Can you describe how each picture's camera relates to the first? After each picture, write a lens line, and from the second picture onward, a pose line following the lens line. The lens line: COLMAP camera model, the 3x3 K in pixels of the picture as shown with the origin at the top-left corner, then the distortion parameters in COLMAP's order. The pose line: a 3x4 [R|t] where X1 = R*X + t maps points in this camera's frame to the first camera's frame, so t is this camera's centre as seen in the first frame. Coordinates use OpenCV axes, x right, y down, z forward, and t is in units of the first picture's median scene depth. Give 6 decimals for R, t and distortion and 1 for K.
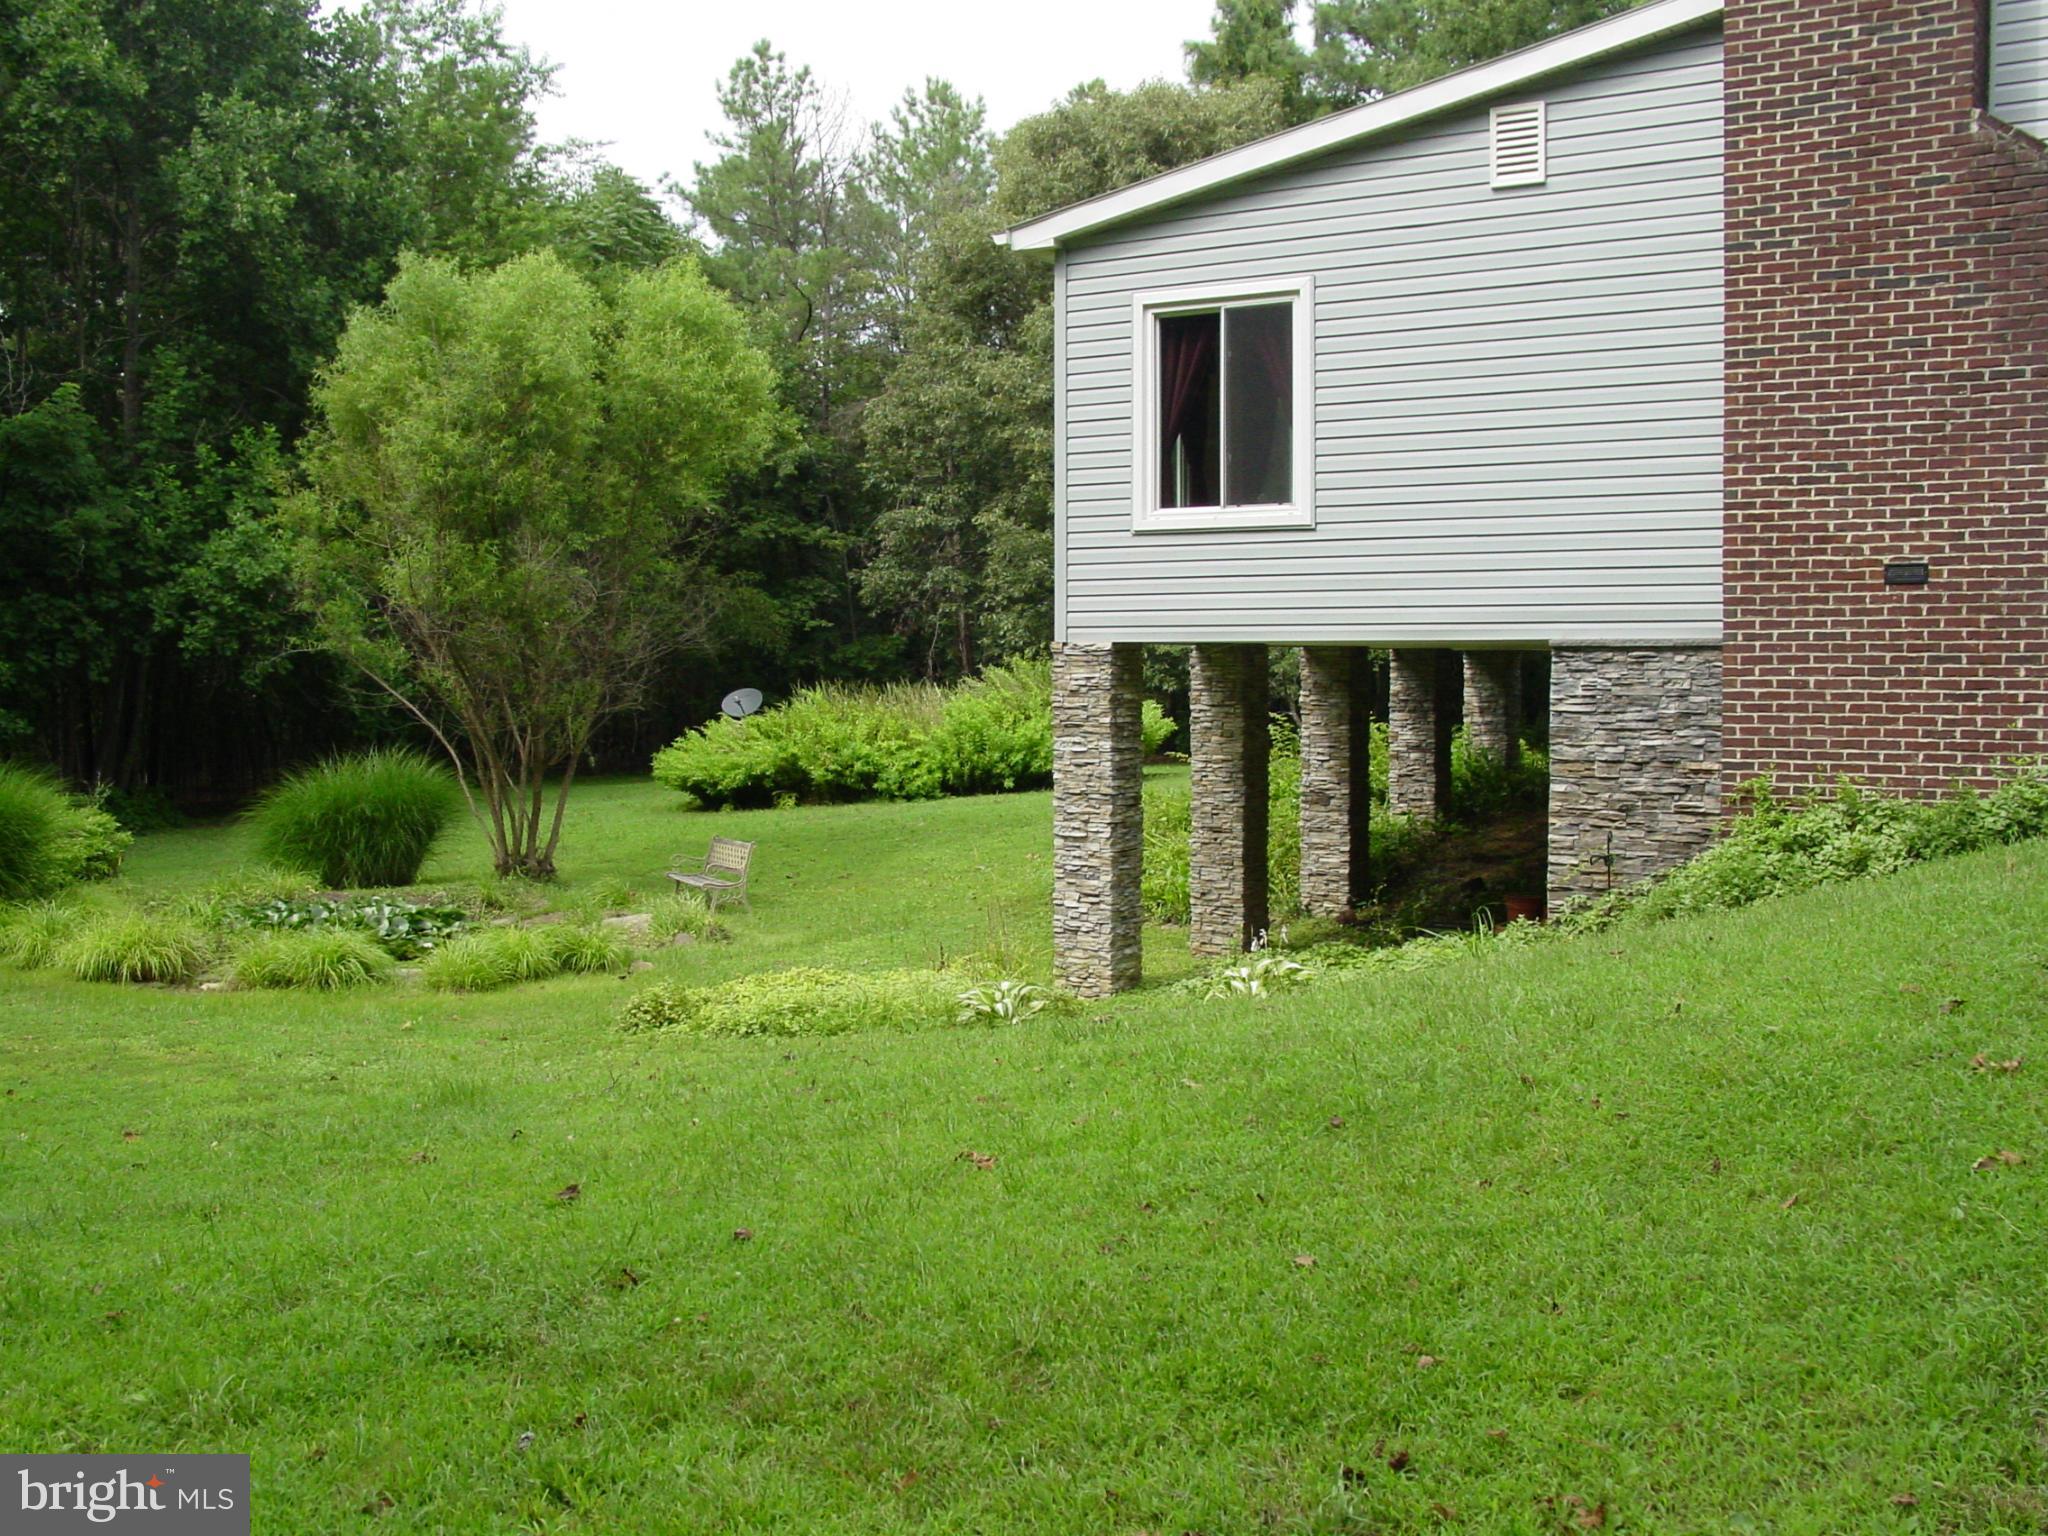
lens RADIAL K [[2076.5, 0, 1024.0], [0, 2076.5, 768.0], [0, 0, 1]] dist [-0.196253, 0.279772]
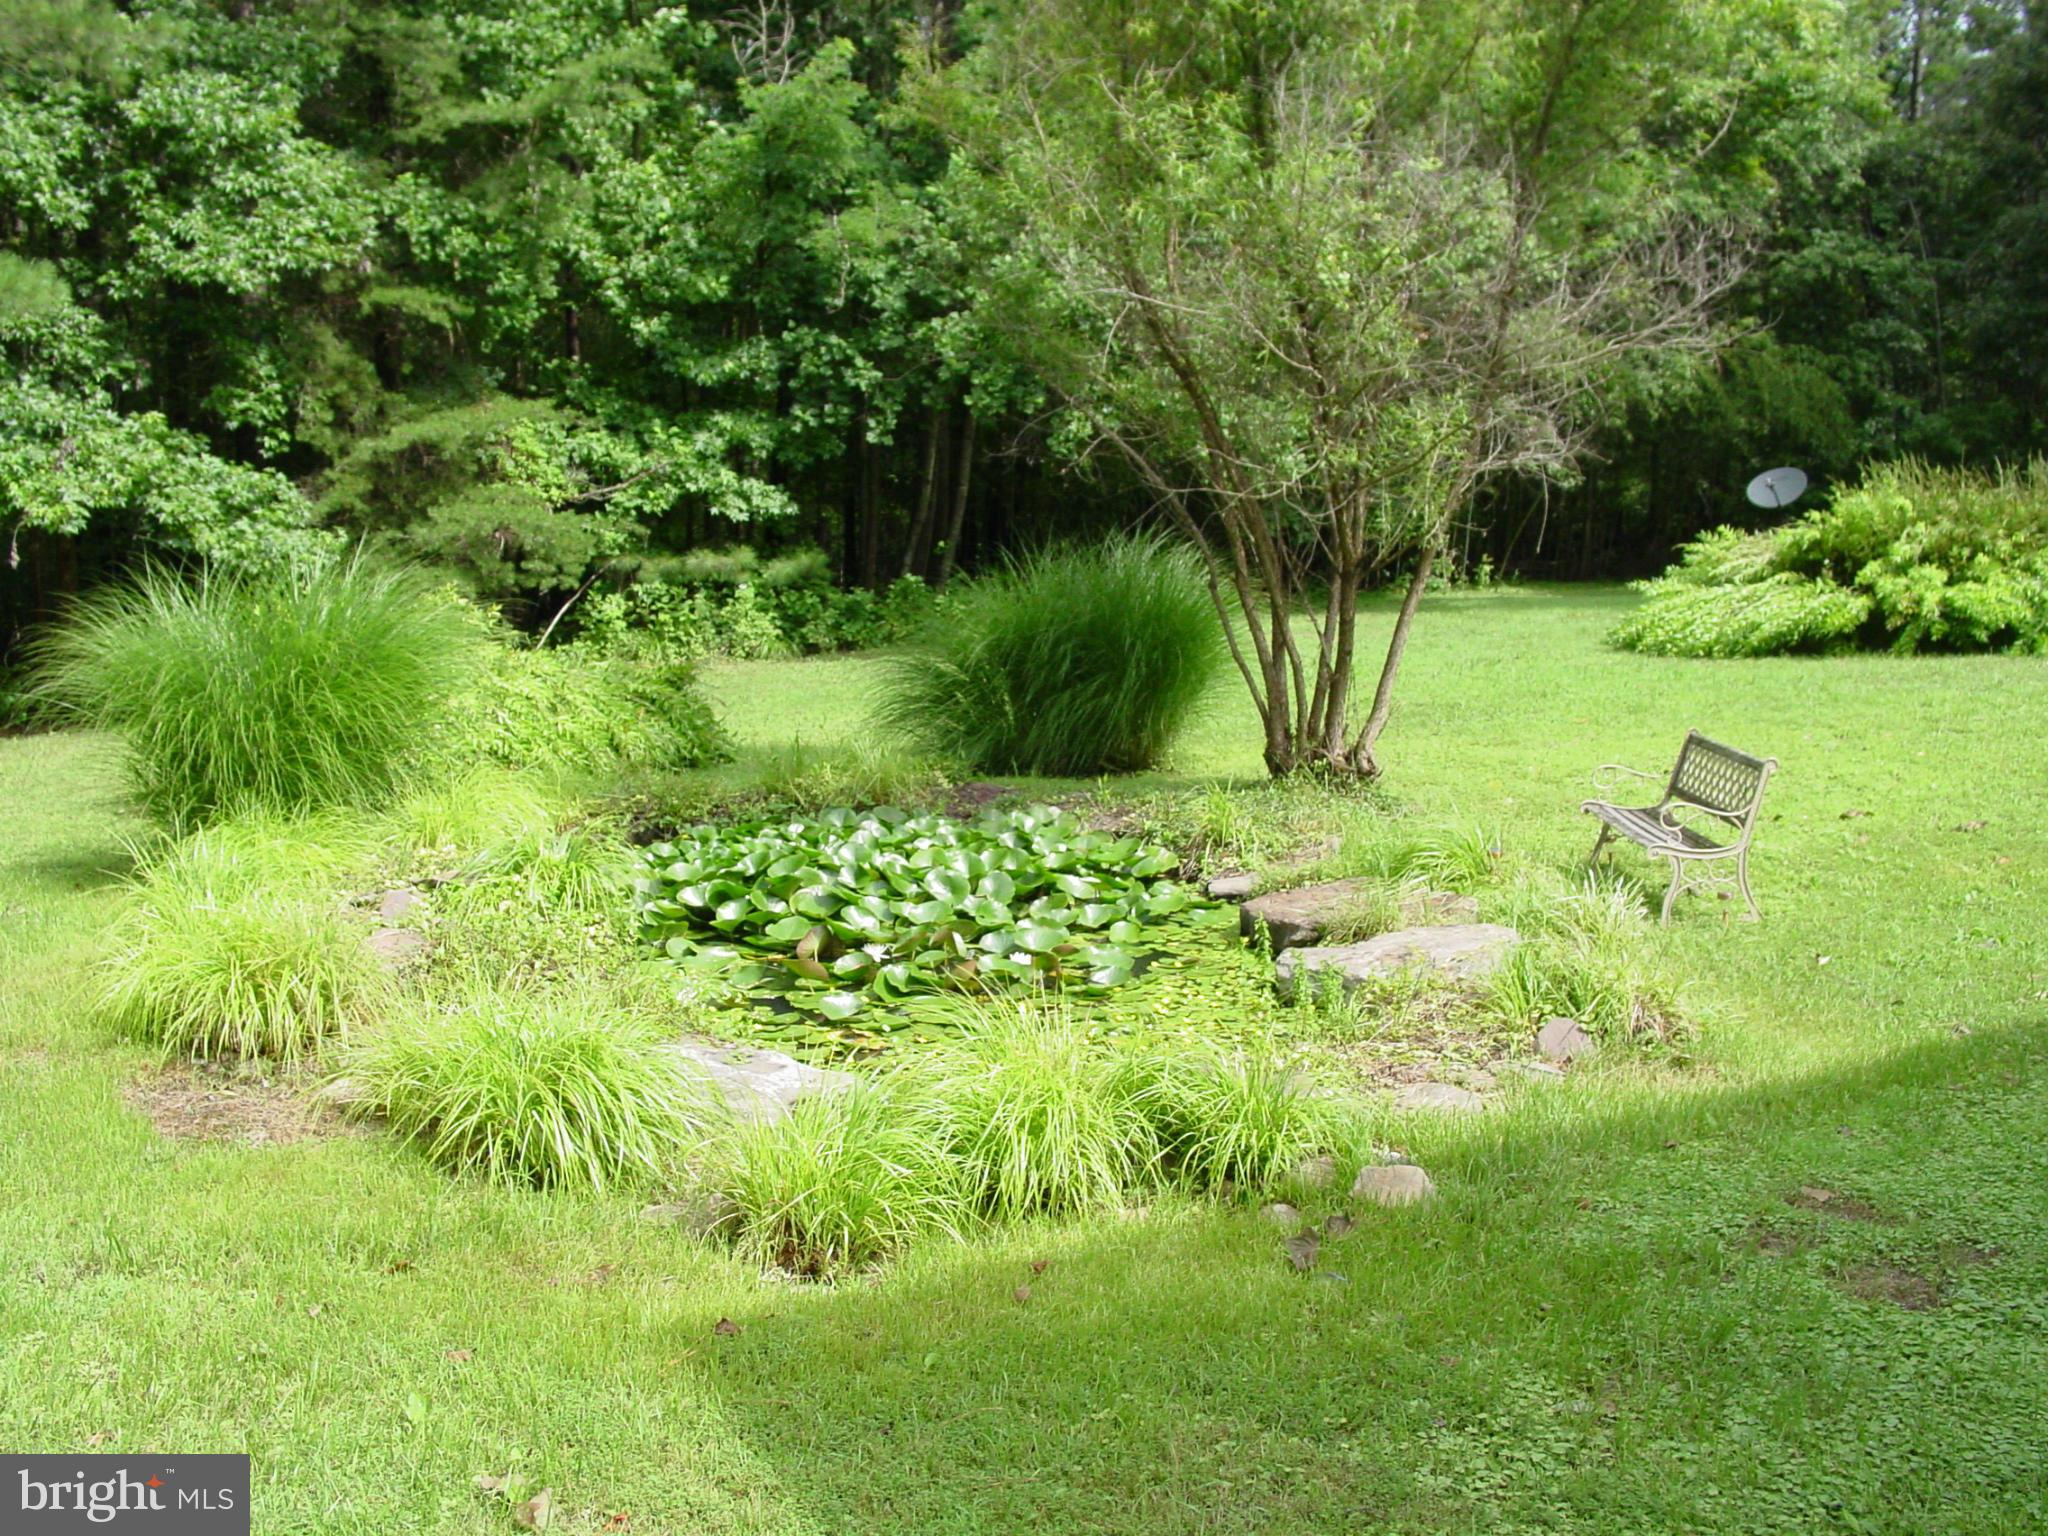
lens RADIAL K [[2076.5, 0, 1024.0], [0, 2076.5, 768.0], [0, 0, 1]] dist [-0.196253, 0.279772]
pose [[0.882523, 0.062344, -0.466119, -0.048233], [-0.017752, 0.994884, 0.099457, -0.000532], [0.469935, -0.079498, 0.879114, 0.372080]]
